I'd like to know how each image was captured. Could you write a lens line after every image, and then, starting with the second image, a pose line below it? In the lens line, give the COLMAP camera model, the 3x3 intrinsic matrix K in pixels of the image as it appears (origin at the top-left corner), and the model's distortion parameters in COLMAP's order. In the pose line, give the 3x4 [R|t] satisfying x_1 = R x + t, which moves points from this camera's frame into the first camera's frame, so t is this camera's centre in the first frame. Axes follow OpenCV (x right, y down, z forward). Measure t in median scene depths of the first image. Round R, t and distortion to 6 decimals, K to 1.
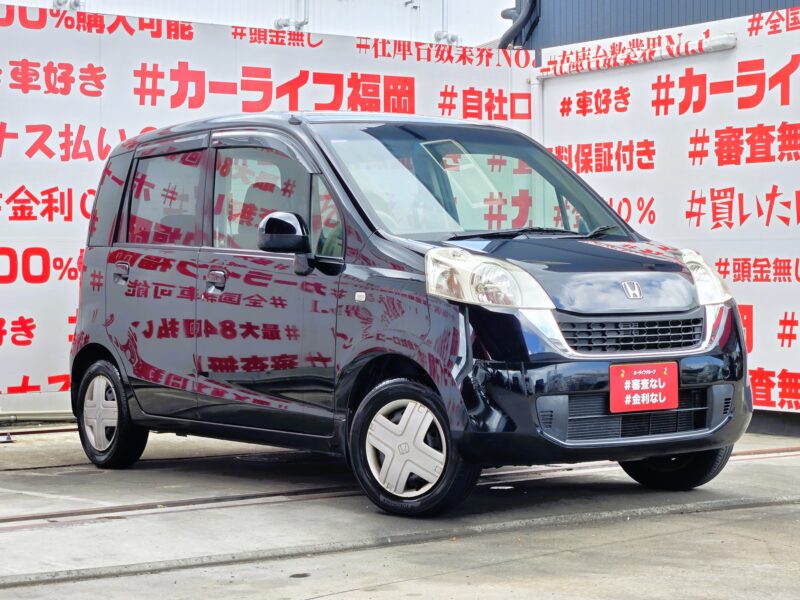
lens RADIAL K [[1805.4, 0, 415.1], [0, 1805.4, 300.6], [0, 0, 1]] dist [-0.030286, 0.854437]
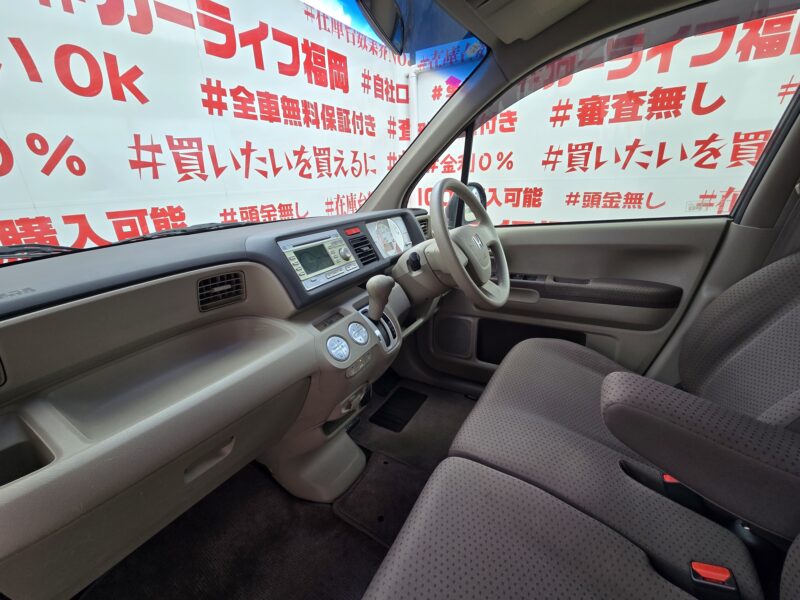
lens RADIAL K [[326.0, 0, 400.4], [0, 326.0, 296.8], [0, 0, 1]] dist [-0.001635, -0.000362]
pose [[0.924877, -0.155460, 0.347036, -0.081911], [0.036014, 0.944323, 0.327044, -0.035825], [-0.378557, -0.289977, 0.878981, 0.786671]]
